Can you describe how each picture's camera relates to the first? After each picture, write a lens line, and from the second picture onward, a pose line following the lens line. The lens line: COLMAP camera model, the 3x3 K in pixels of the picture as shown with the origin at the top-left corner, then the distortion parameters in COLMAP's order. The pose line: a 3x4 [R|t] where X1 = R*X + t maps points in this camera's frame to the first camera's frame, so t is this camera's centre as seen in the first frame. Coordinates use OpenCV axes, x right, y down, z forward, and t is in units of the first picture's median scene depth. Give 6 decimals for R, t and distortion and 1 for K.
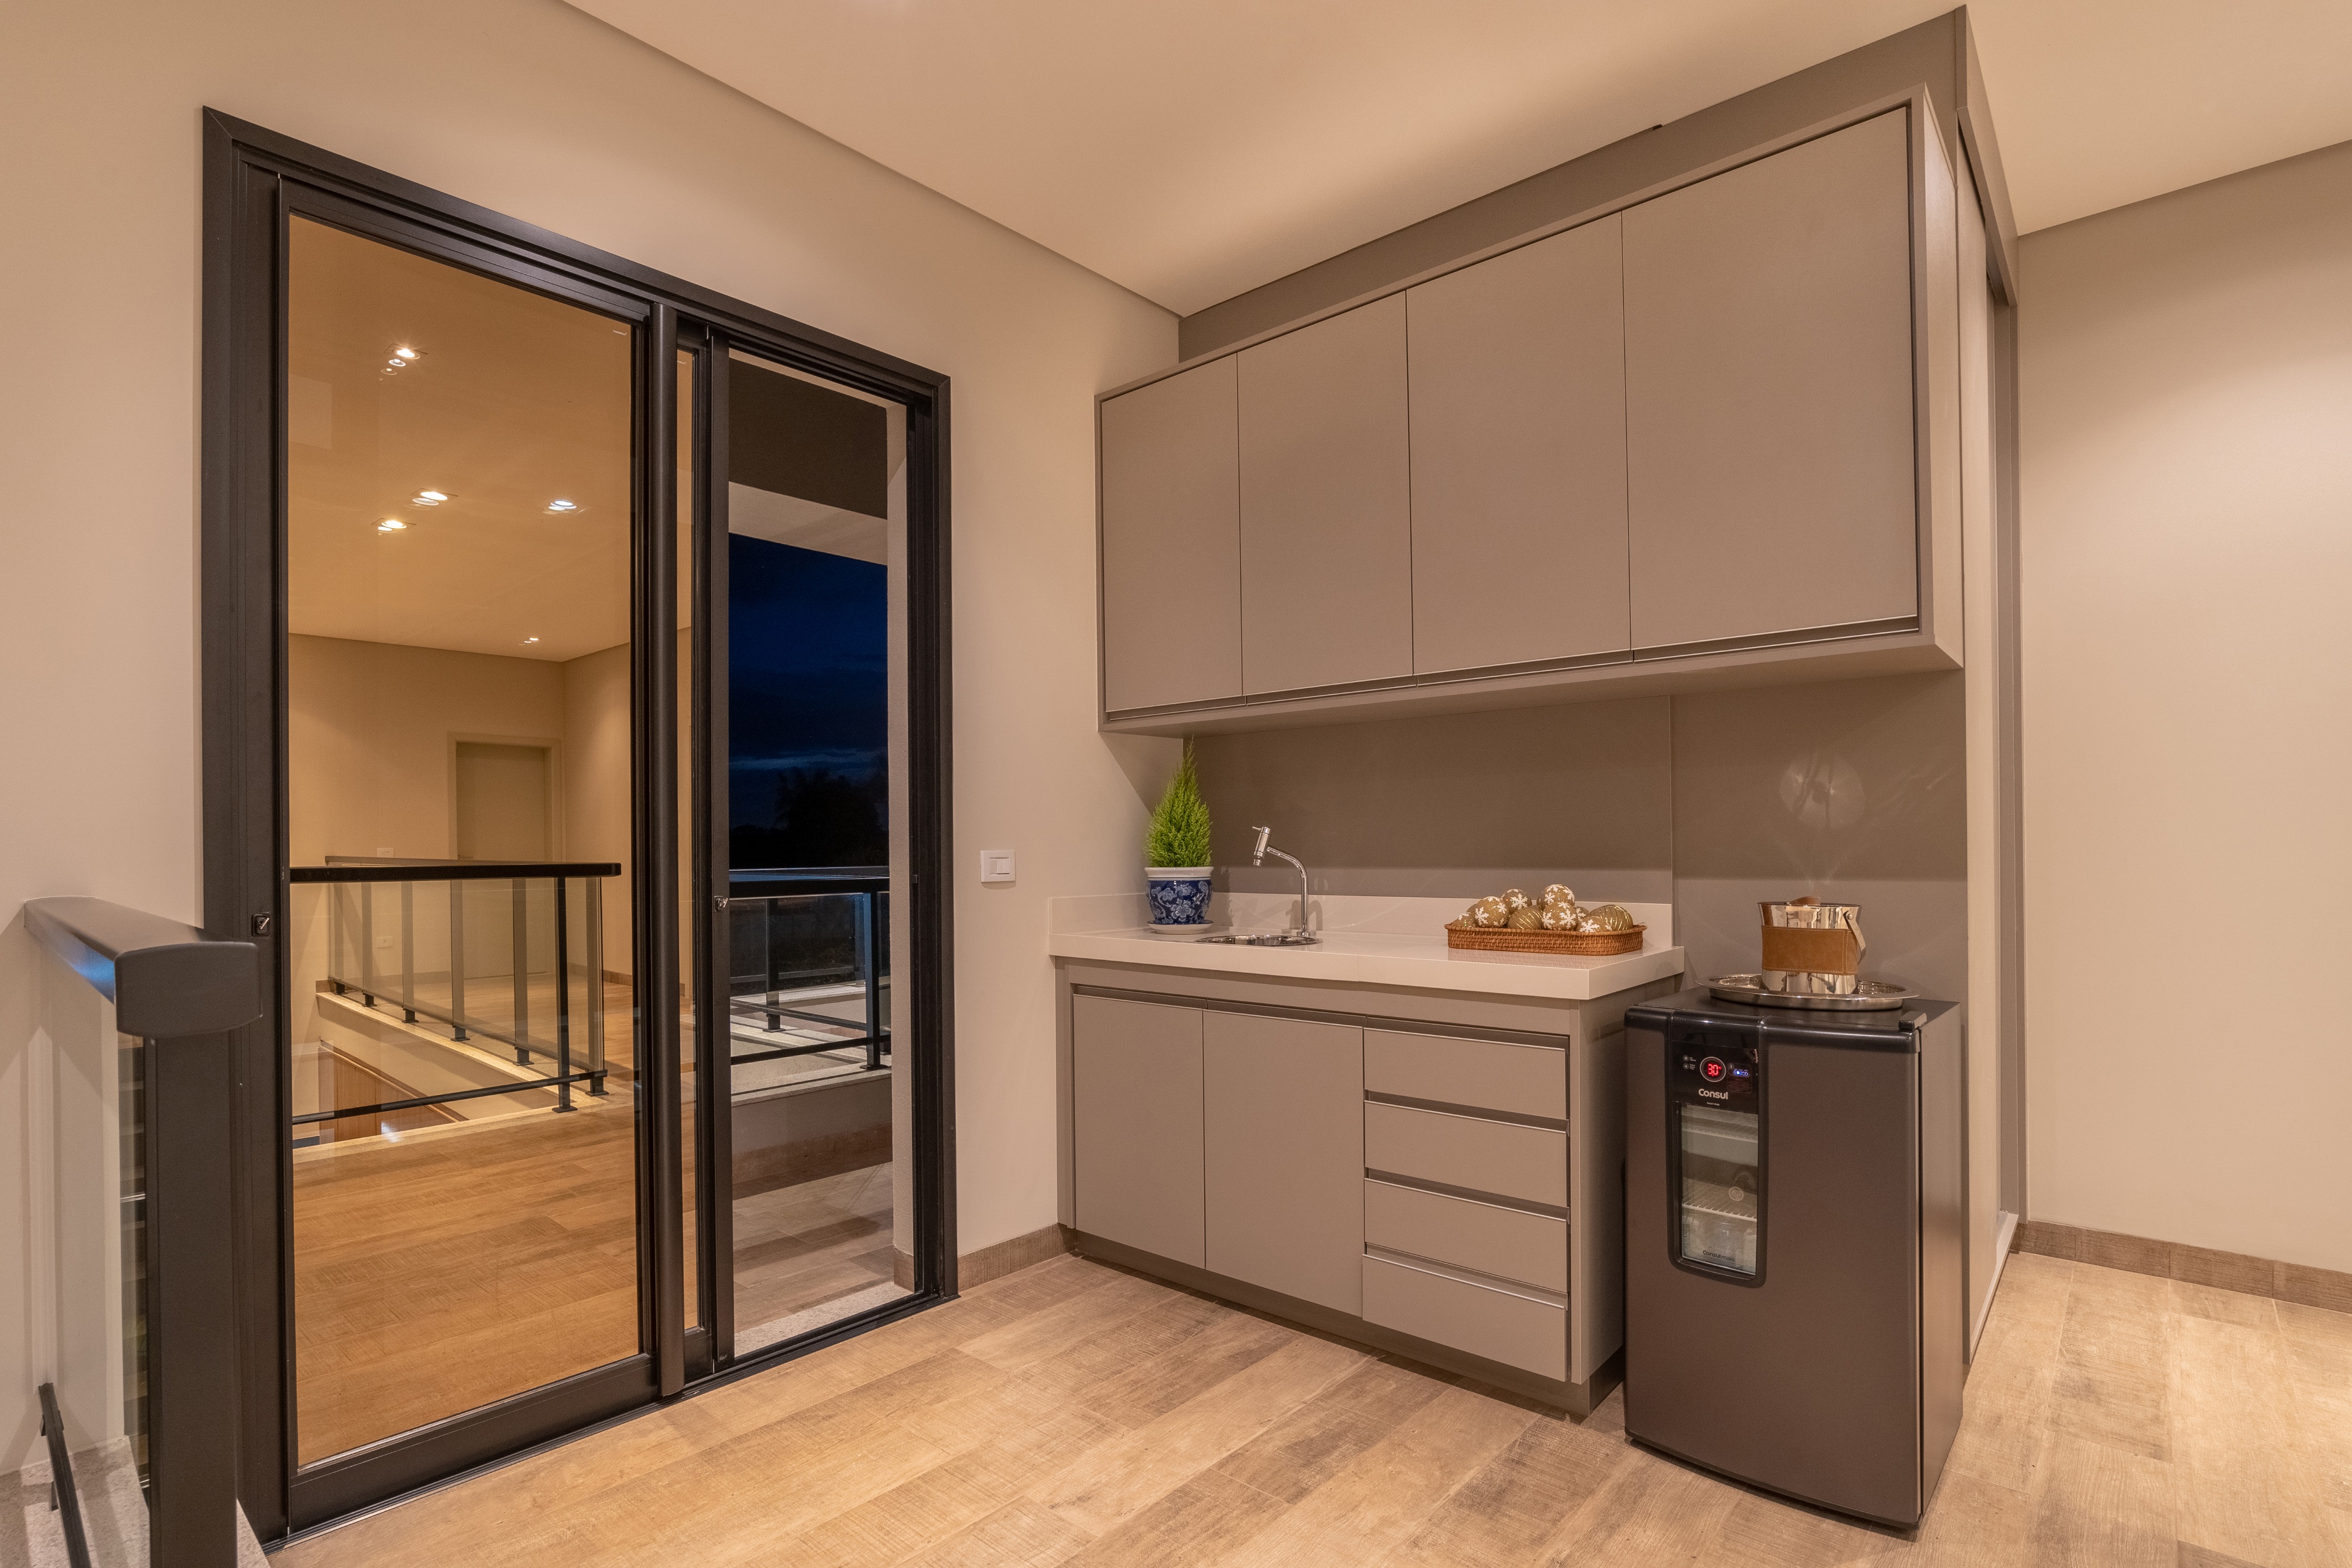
lens RADIAL K [[1119.5, 0, 1170.7], [0, 1119.5, 807.5], [0, 0, 1]] dist [-0.005027, -0.000582]
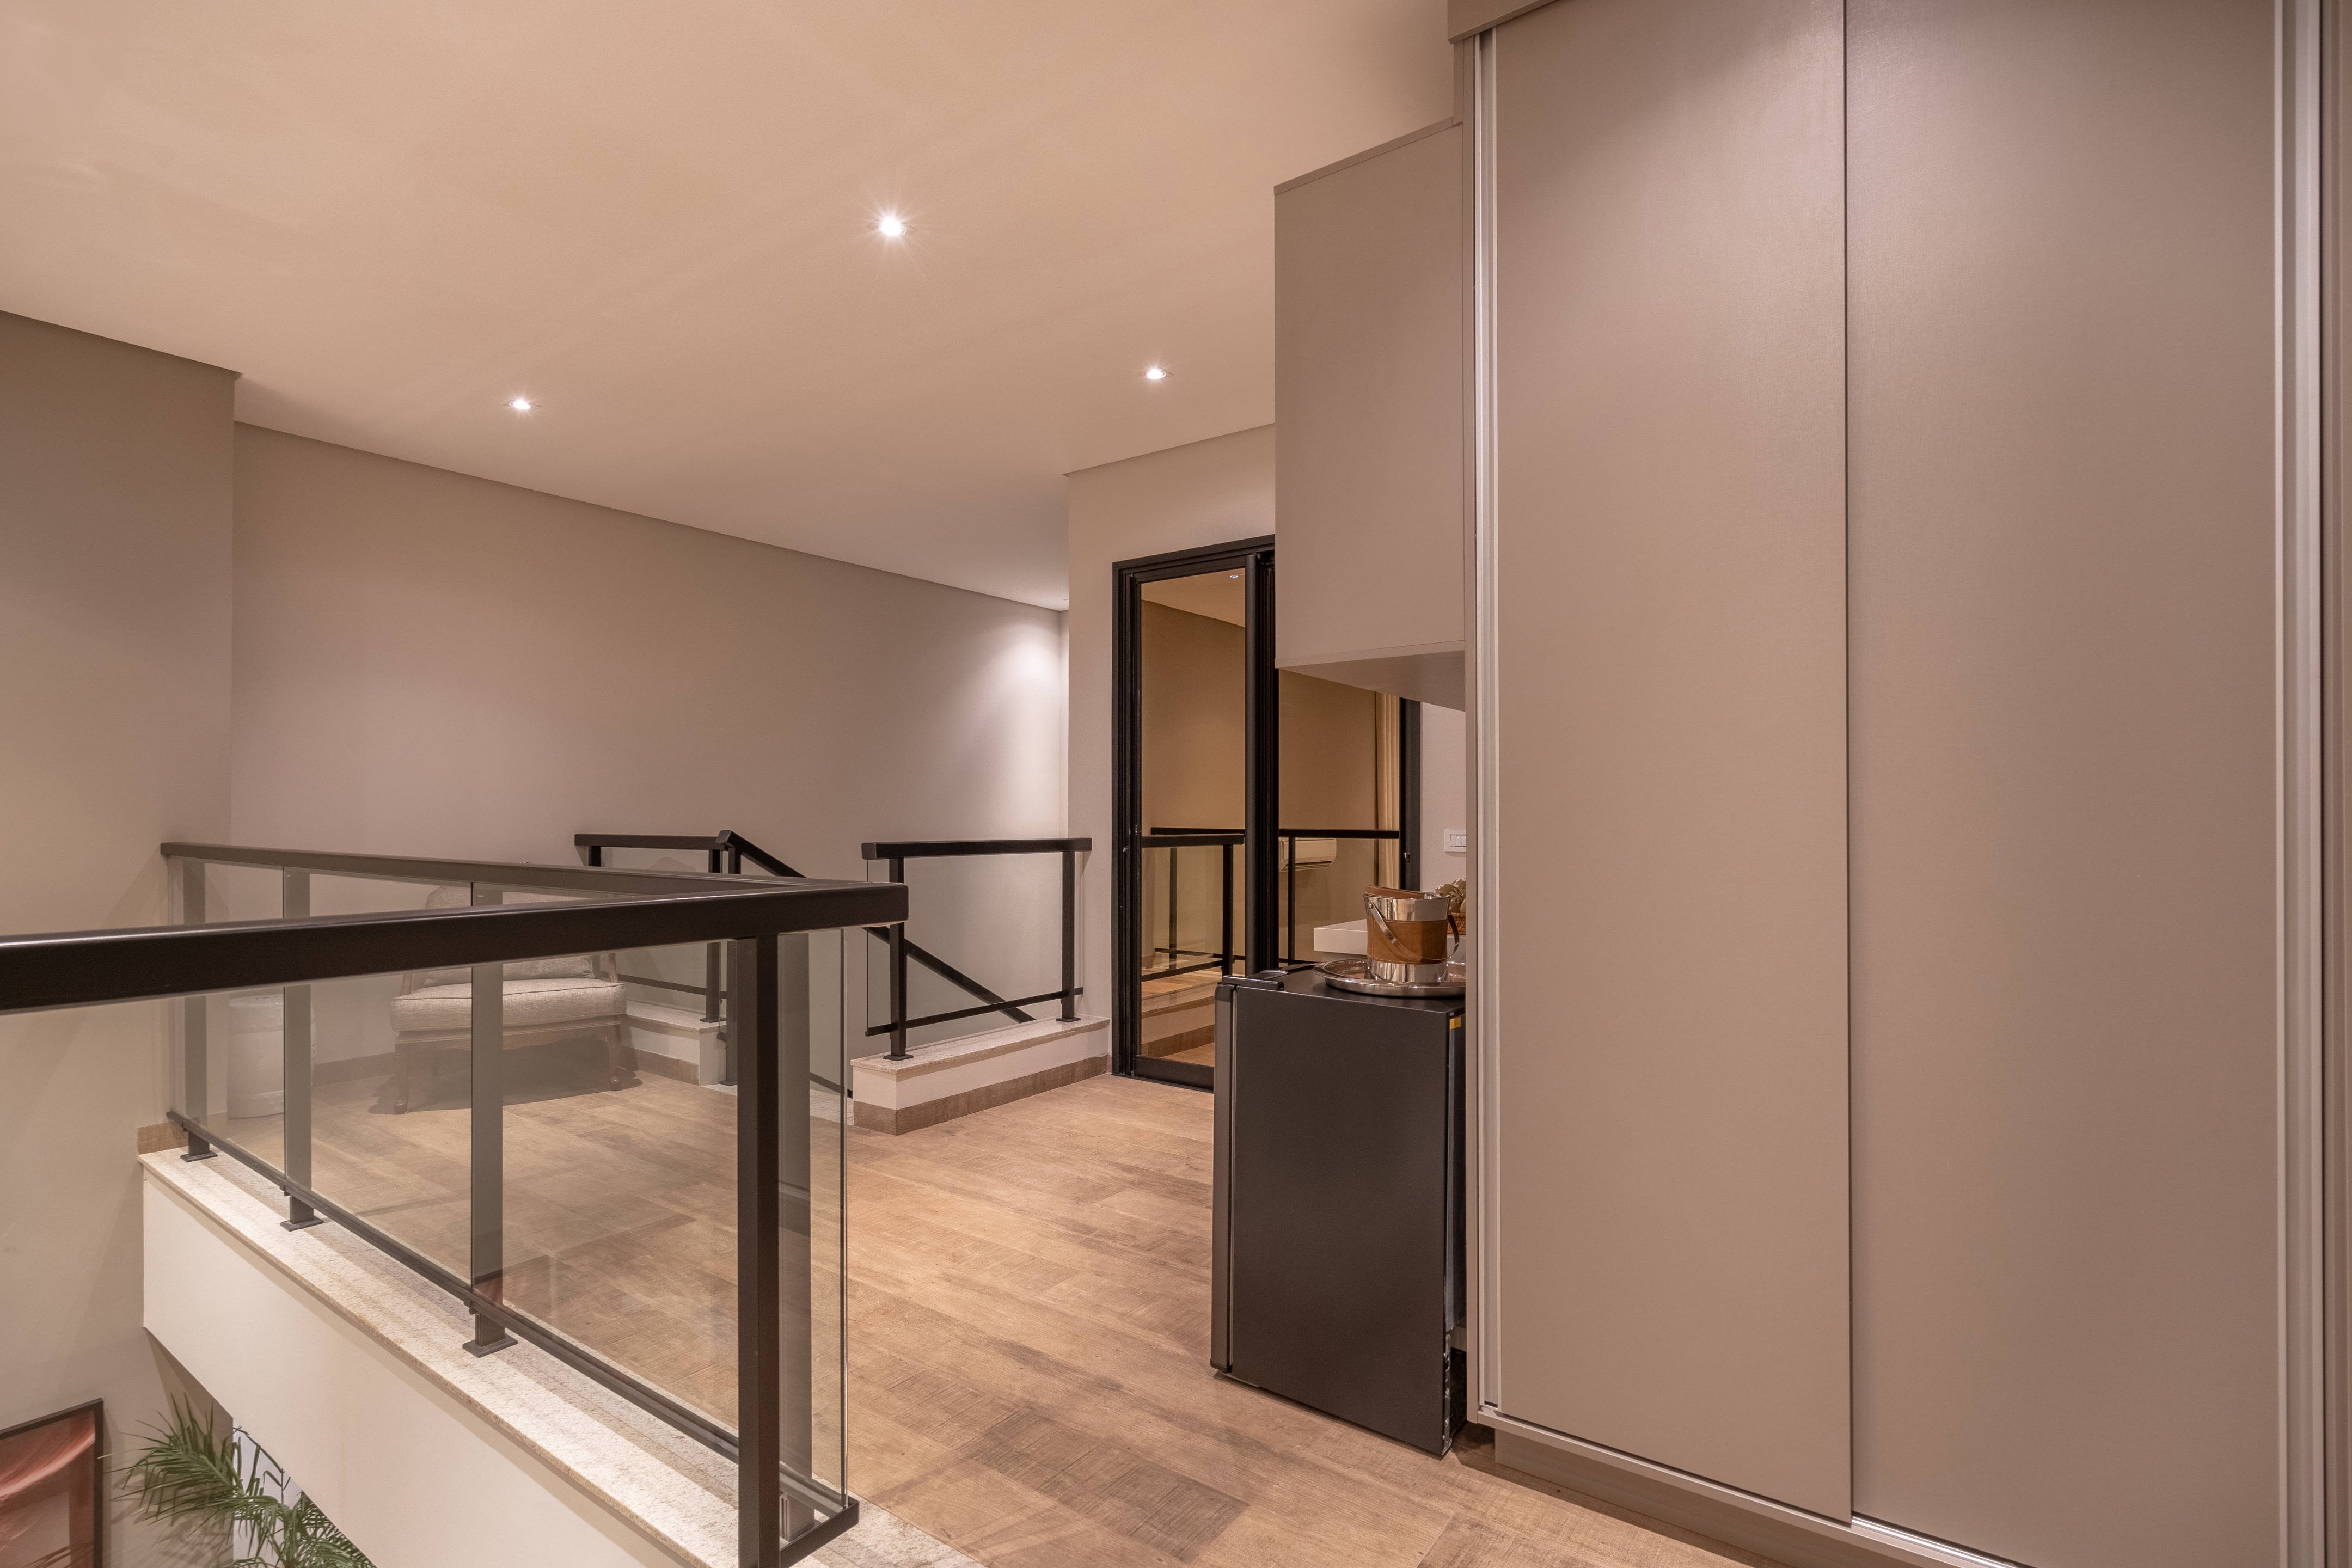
lens RADIAL K [[1119.5, 0, 1170.4], [0, 1119.5, 800.3], [0, 0, 1]] dist [-0.005027, -0.000582]
pose [[0.103999, -0.010273, -0.994524, 1.830541], [0.018333, 0.999797, -0.008410, 0.015157], [0.994408, -0.017358, 0.104166, 0.789189]]
